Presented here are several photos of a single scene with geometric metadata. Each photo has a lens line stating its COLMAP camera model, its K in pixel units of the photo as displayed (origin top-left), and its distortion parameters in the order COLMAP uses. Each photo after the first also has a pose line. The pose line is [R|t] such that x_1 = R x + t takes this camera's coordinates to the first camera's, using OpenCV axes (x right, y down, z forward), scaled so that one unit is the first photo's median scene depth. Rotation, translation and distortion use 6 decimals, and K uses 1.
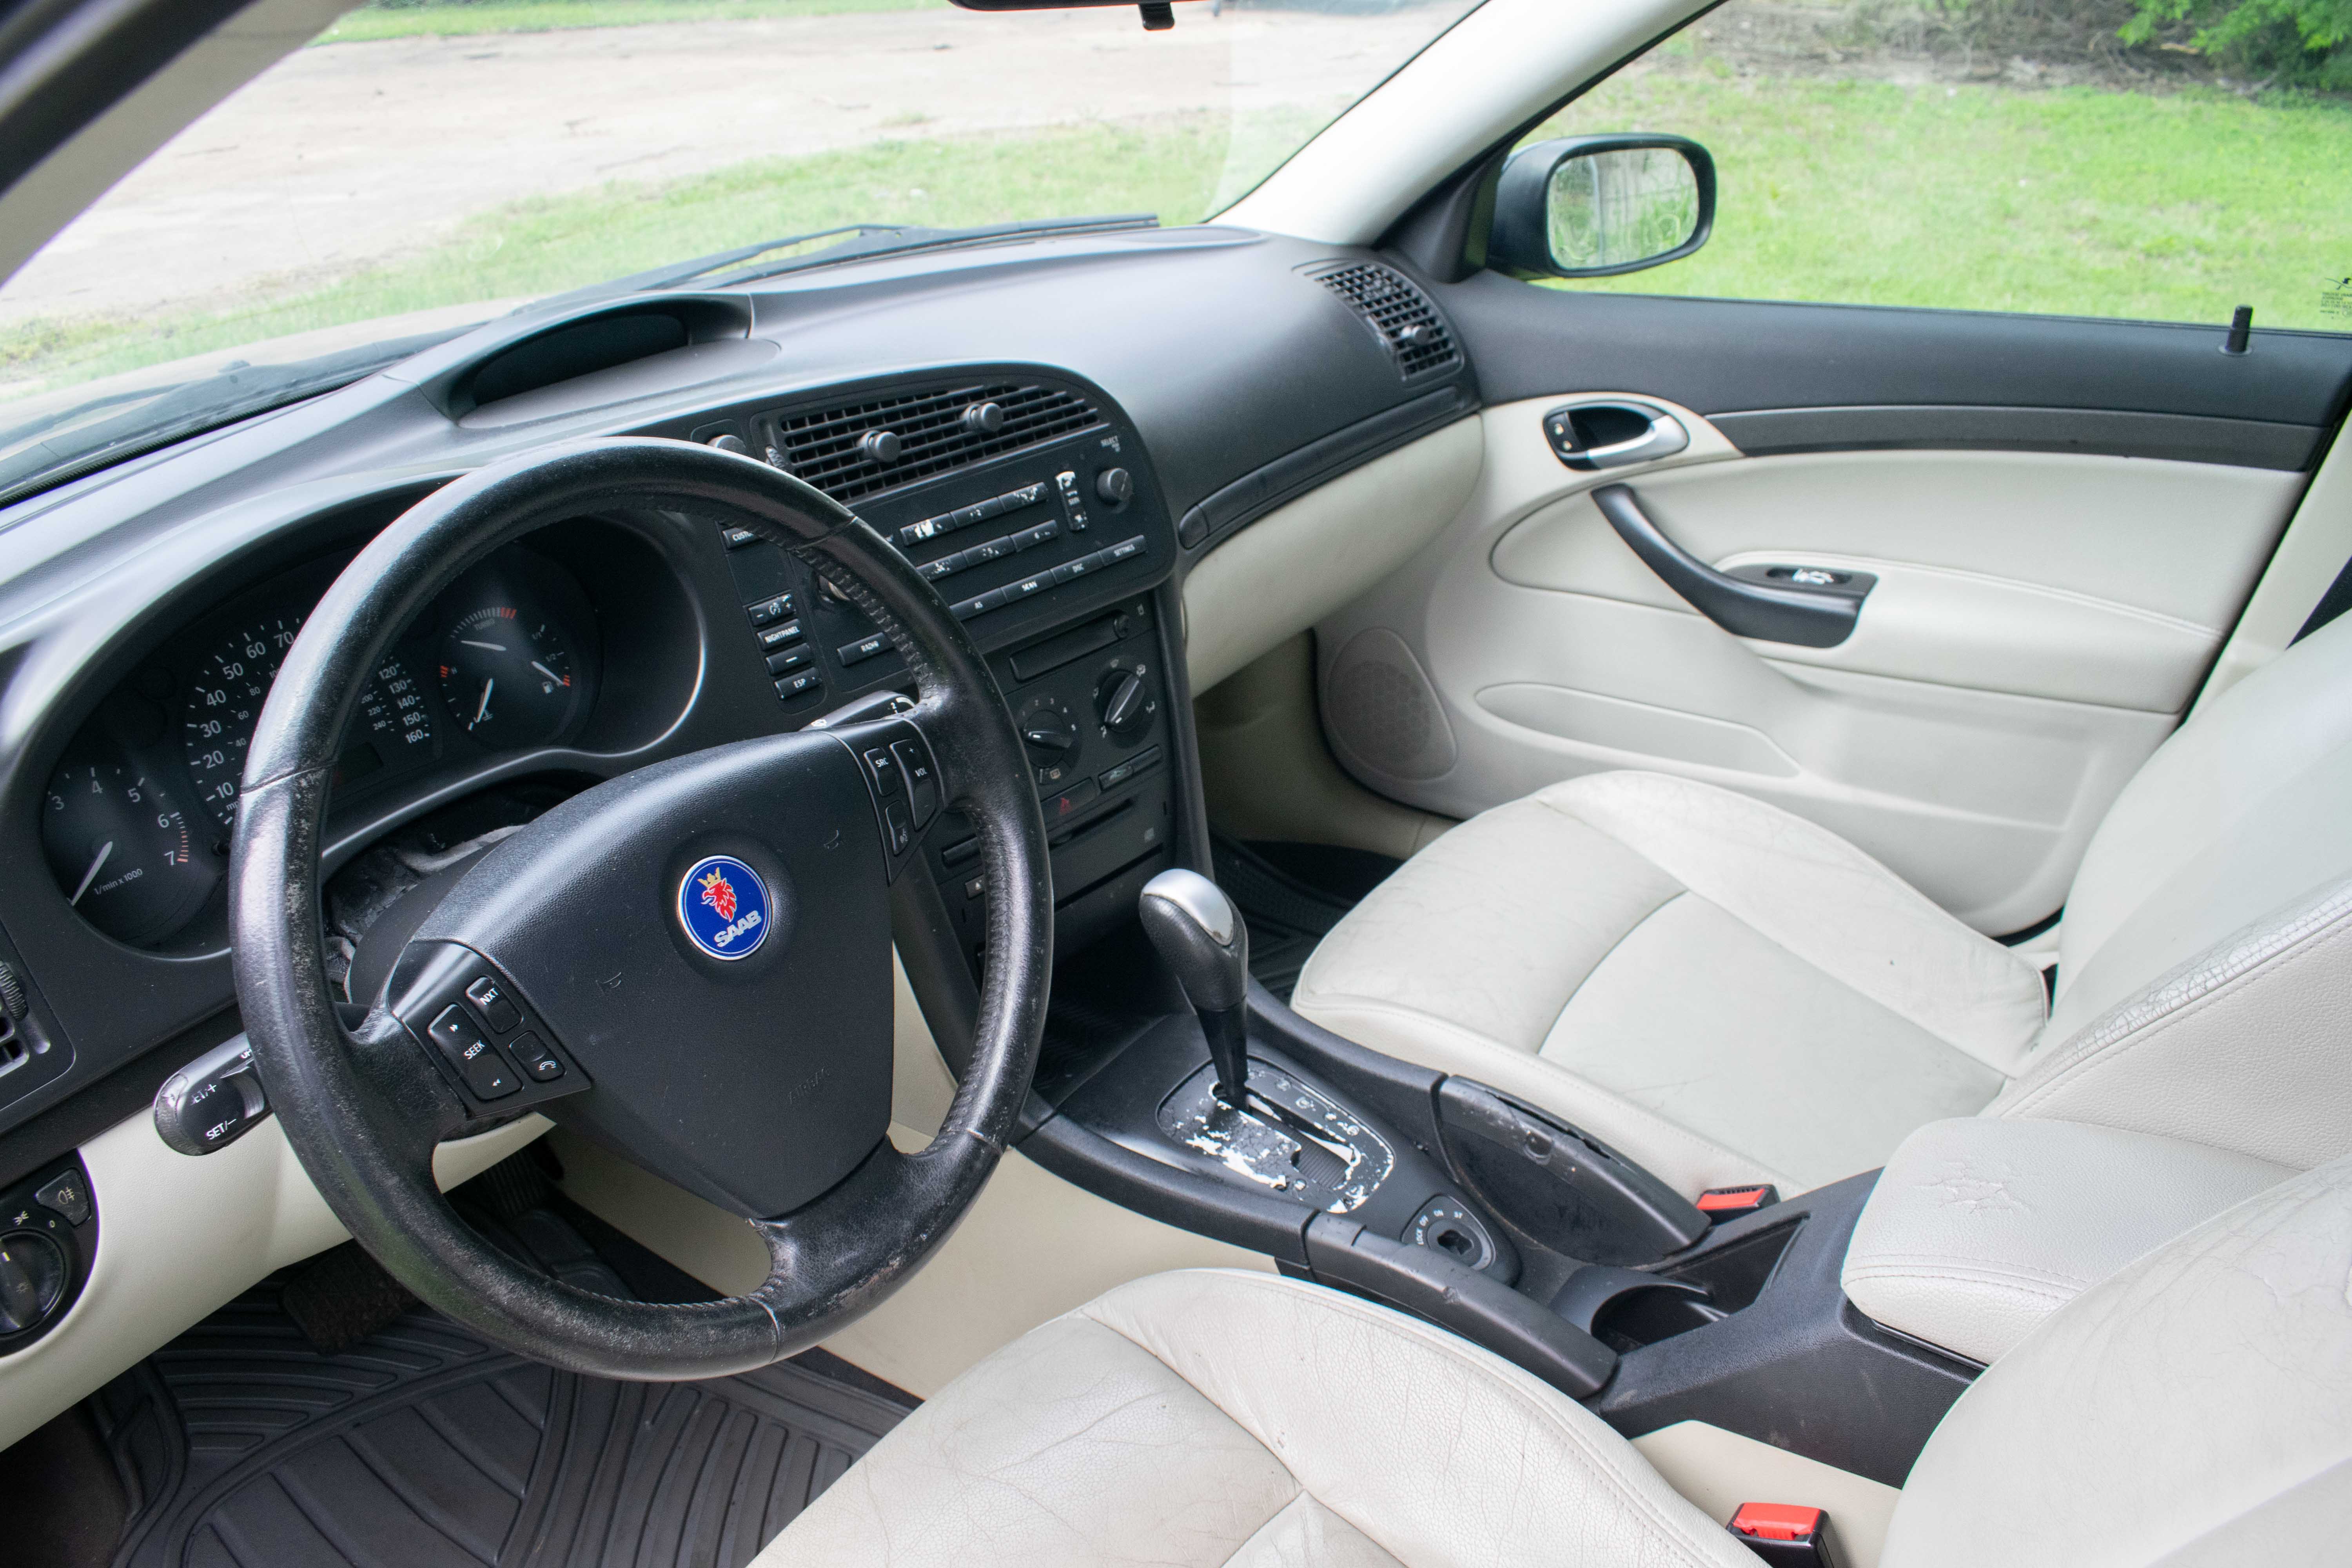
lens RADIAL K [[1815.3, 0, 1186.3], [0, 1815.3, 790.8], [0, 0, 1]] dist [-0.104495, 0.020046]
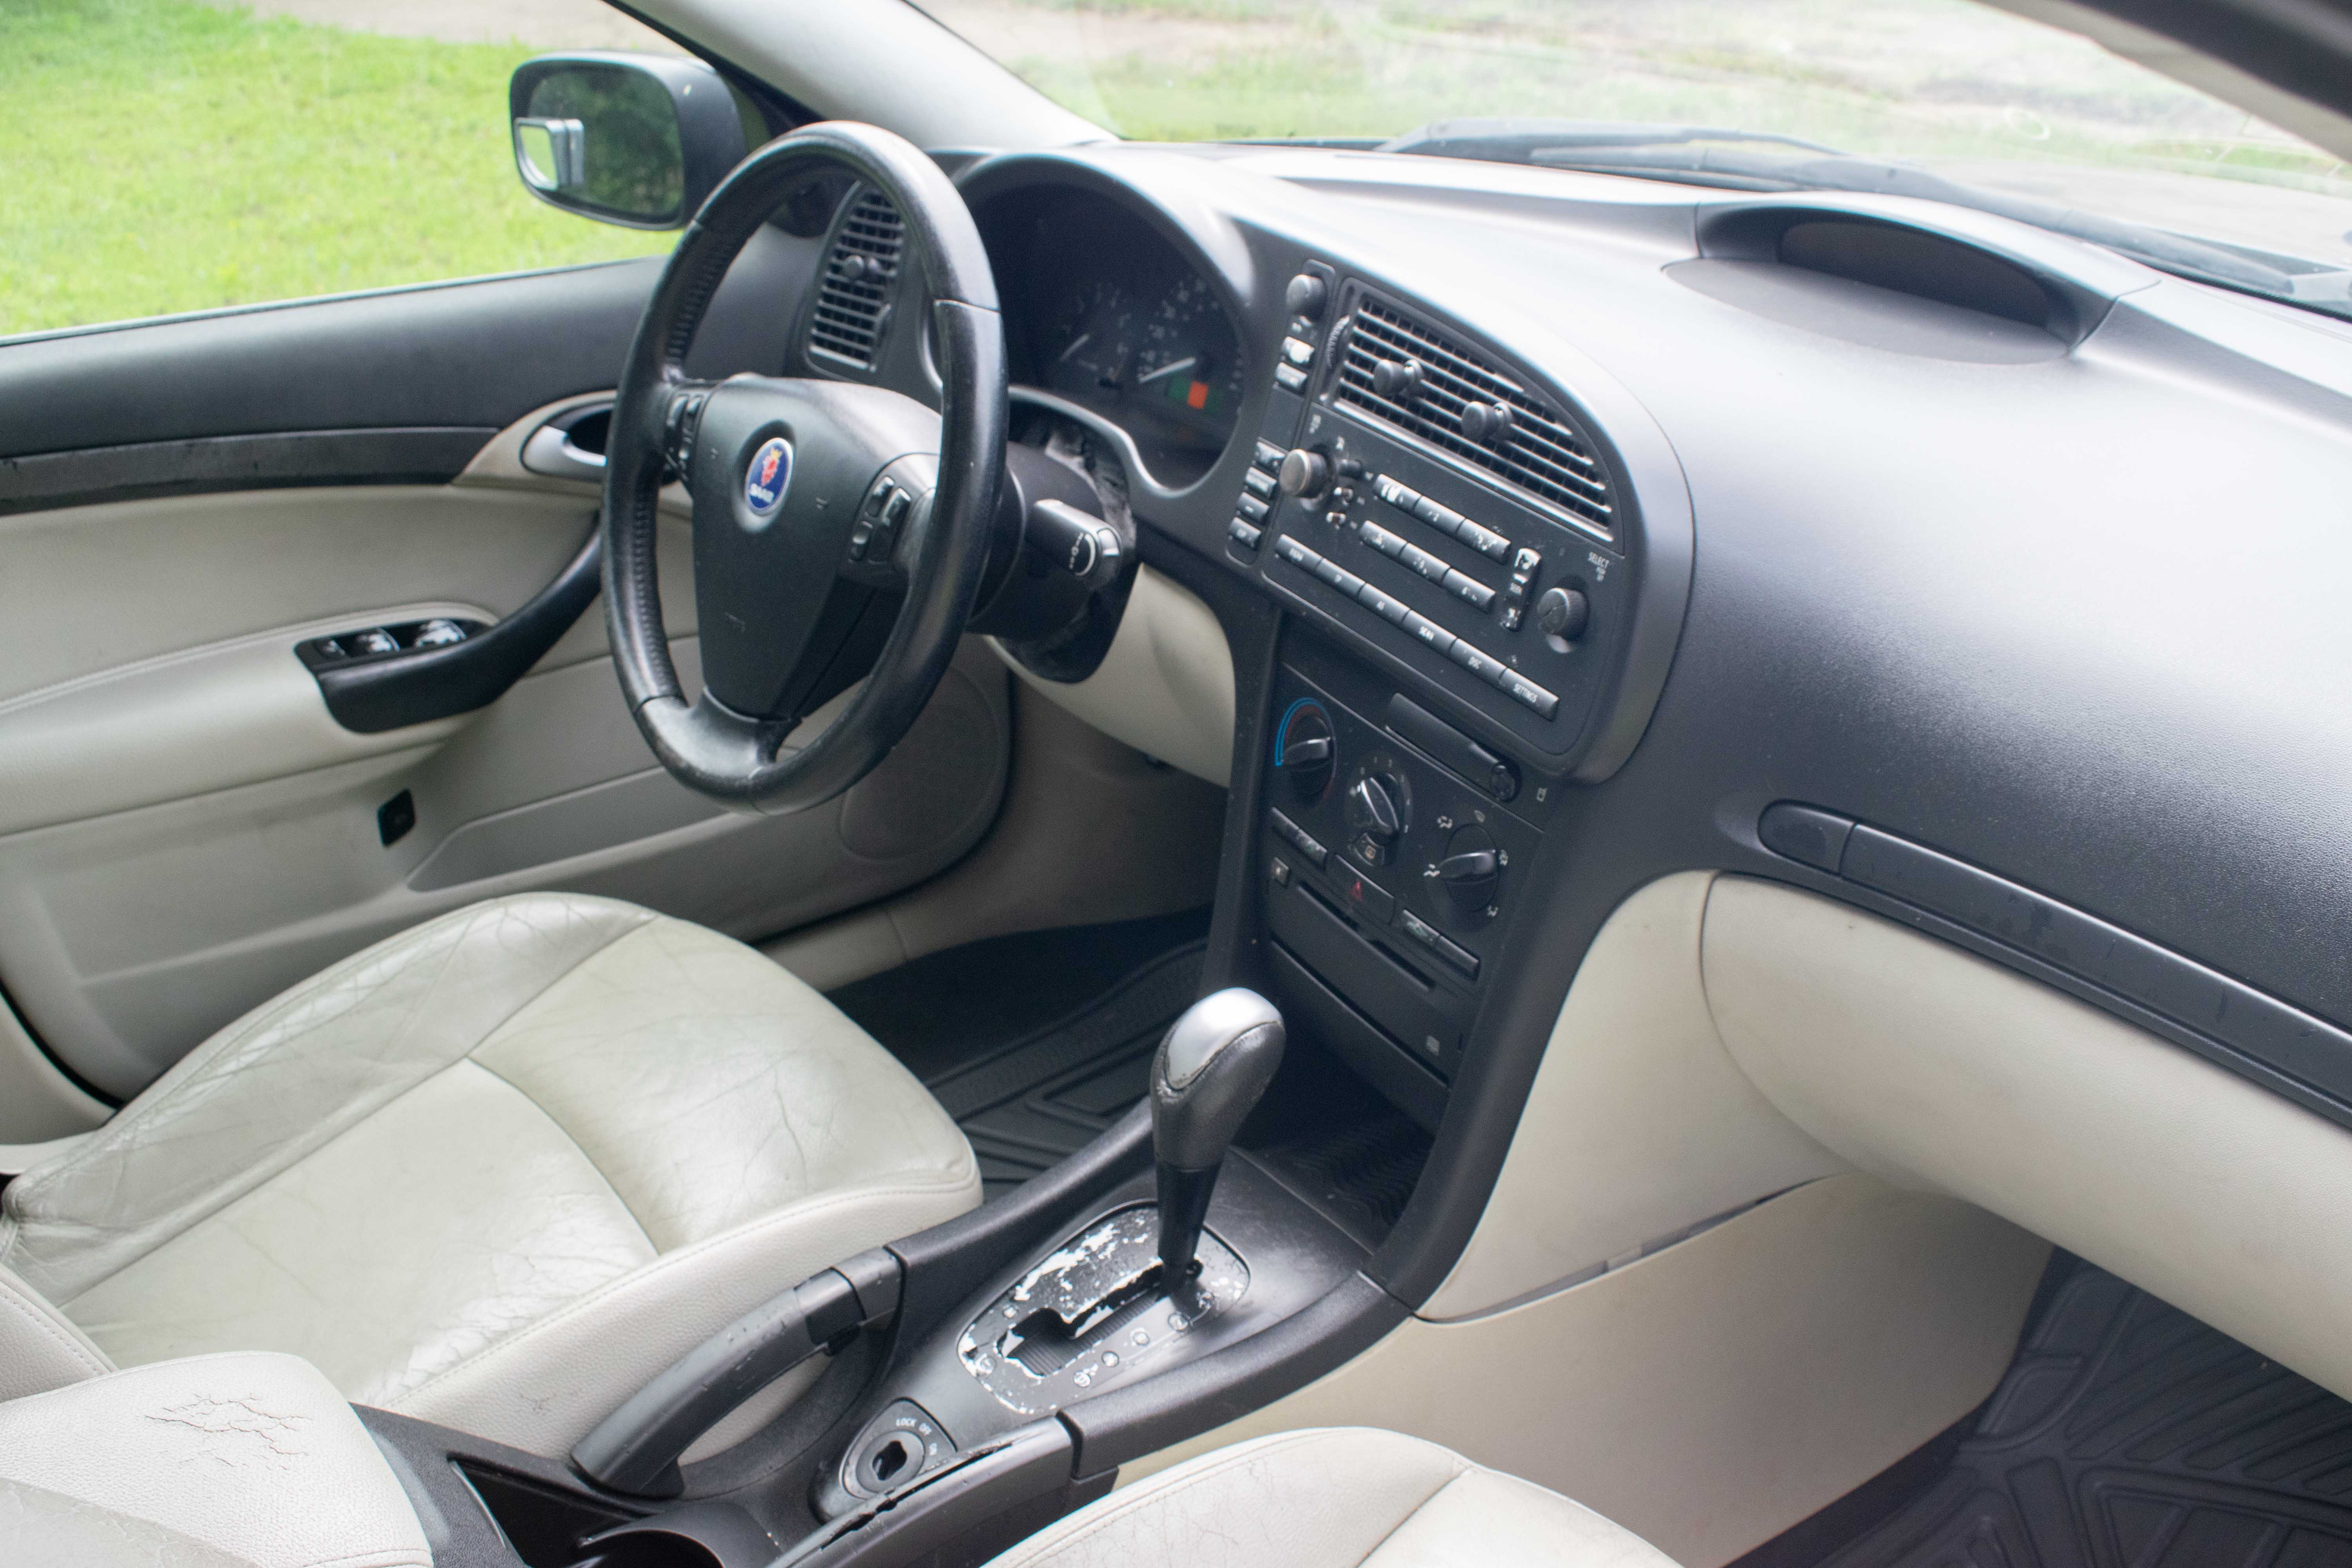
lens RADIAL K [[2359.6, 0, 1200.8], [0, 2359.6, 766.0], [0, 0, 1]] dist [-0.082252, 0.000000]
pose [[-0.318486, 0.451124, -0.833699, 0.568035], [-0.397898, 0.734642, 0.549526, -0.410385], [0.860374, 0.506743, -0.054472, 0.696119]]
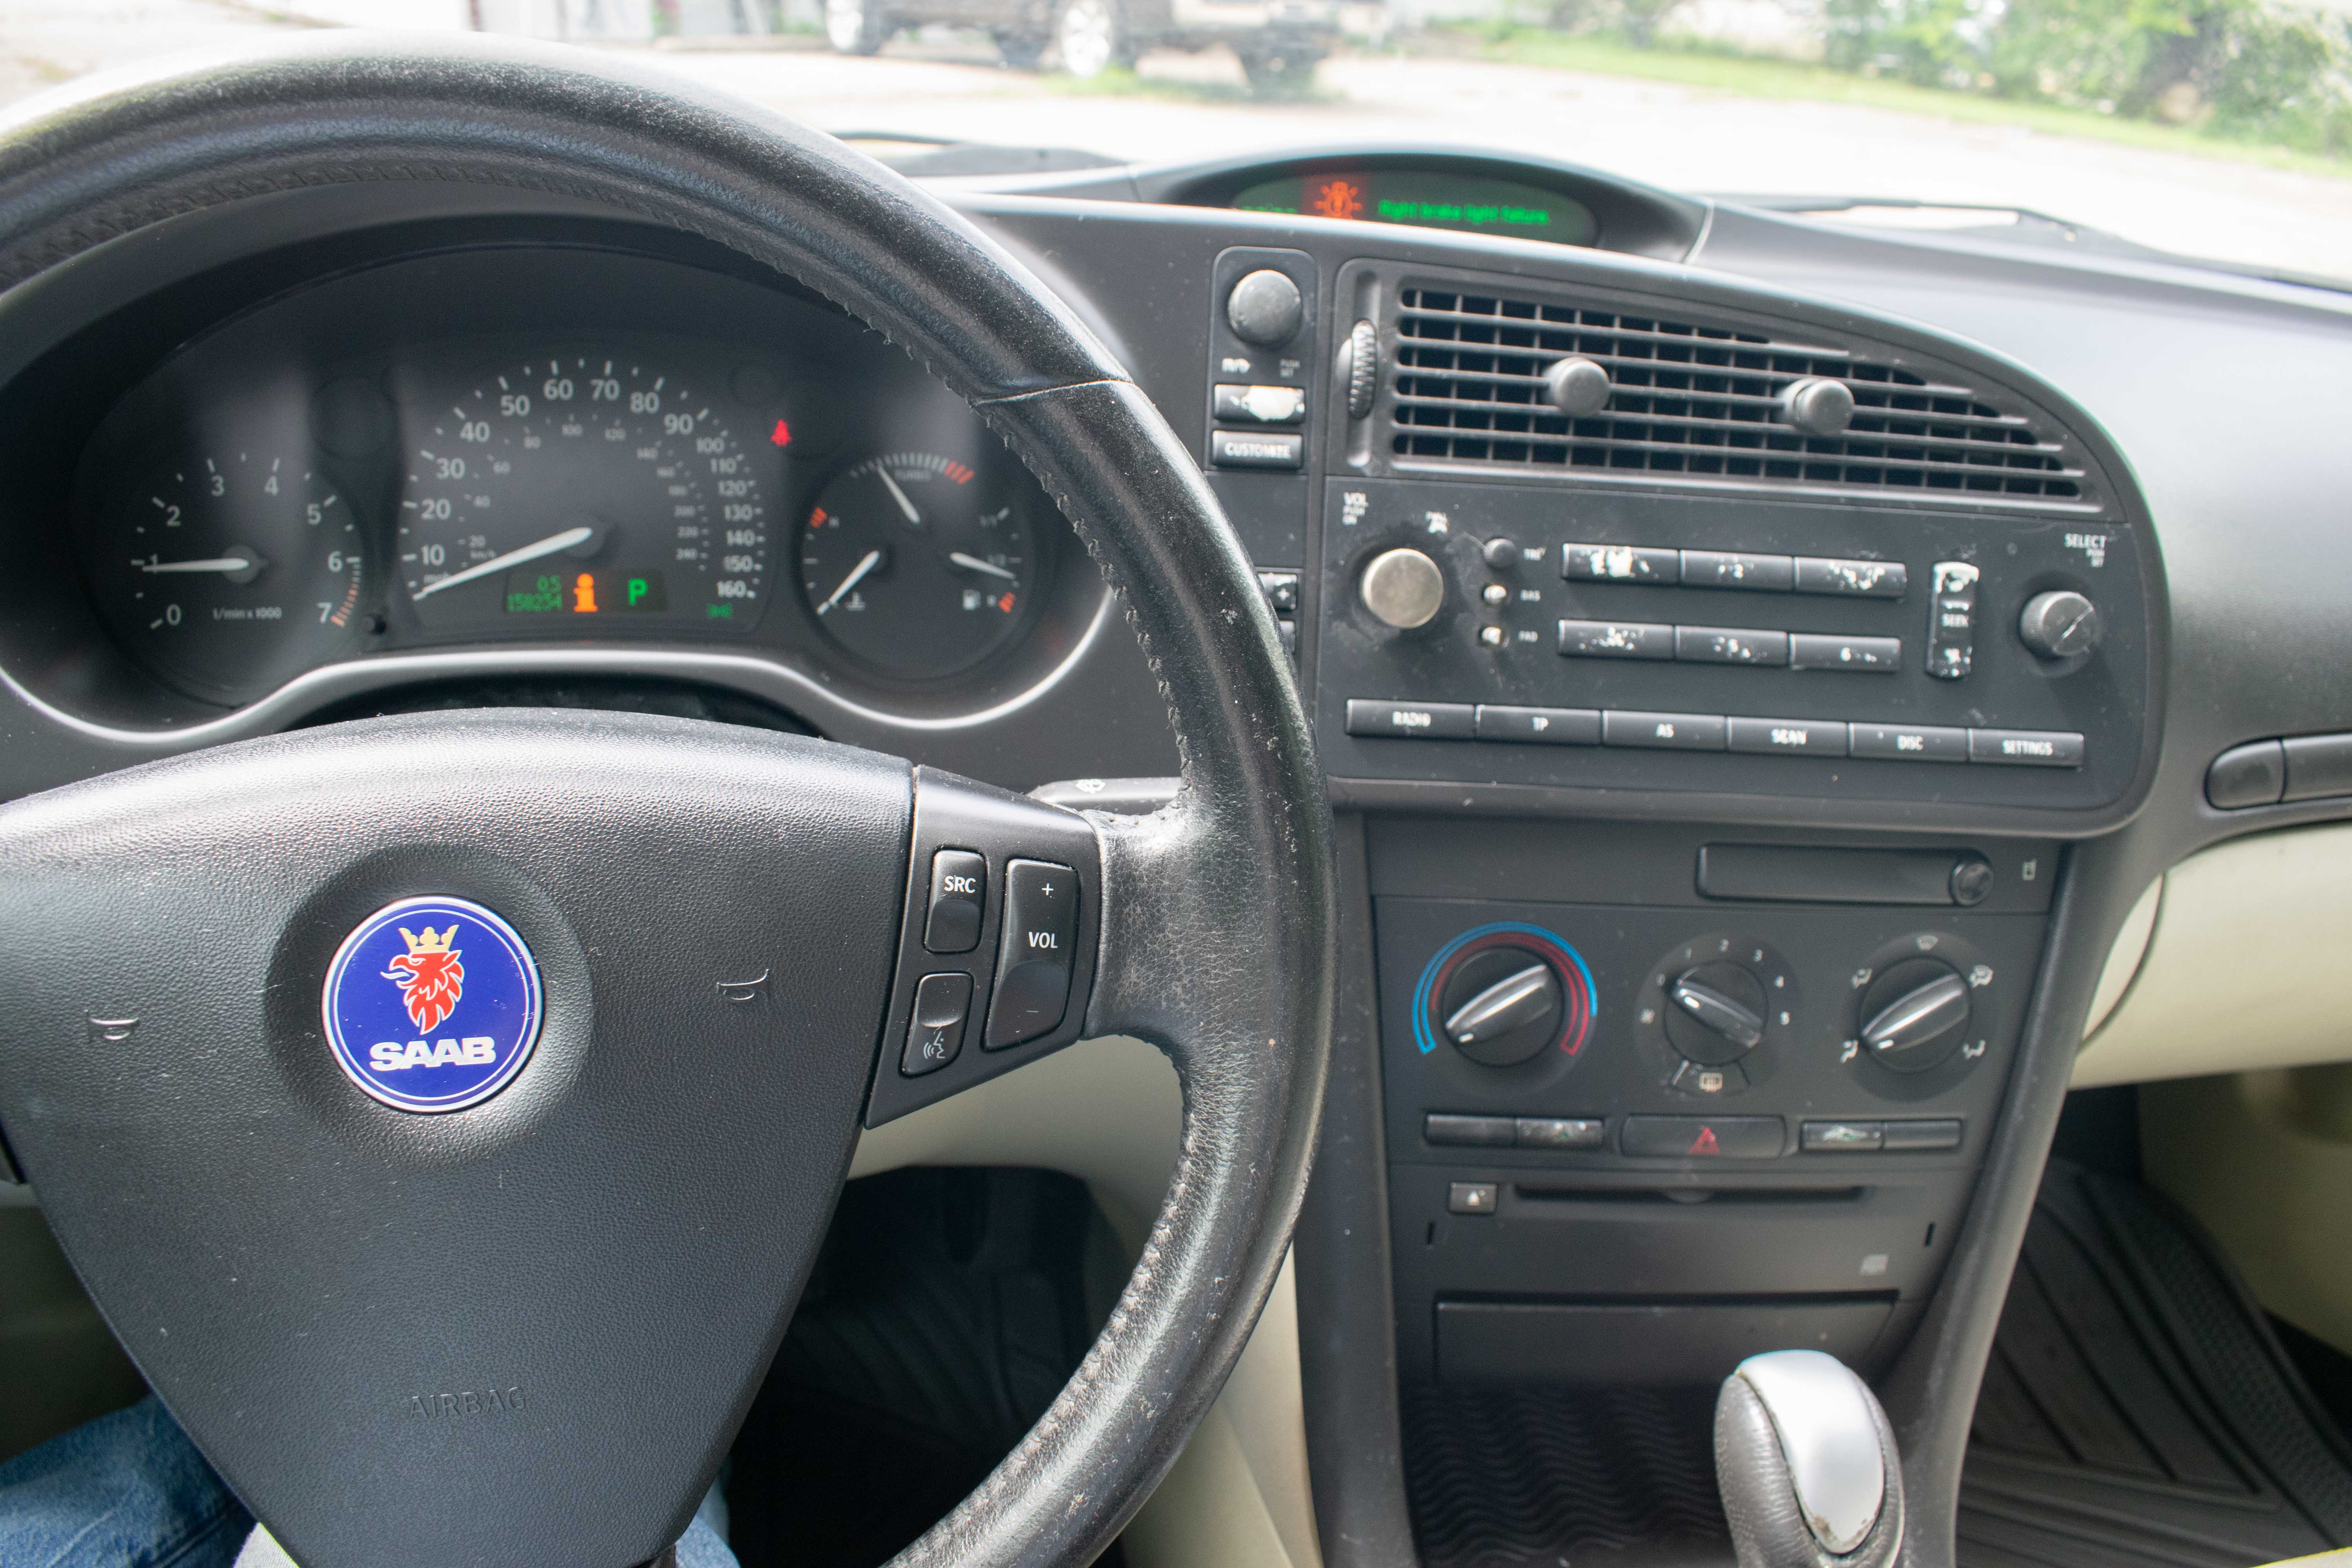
lens RADIAL K [[1815.3, 0, 1181.1], [0, 1815.3, 793.9], [0, 0, 1]] dist [-0.104495, 0.020046]
pose [[0.705937, 0.365967, -0.606401, 0.076921], [-0.393879, 0.914412, 0.093323, -0.053505], [0.588653, 0.172968, 0.789664, 0.339436]]
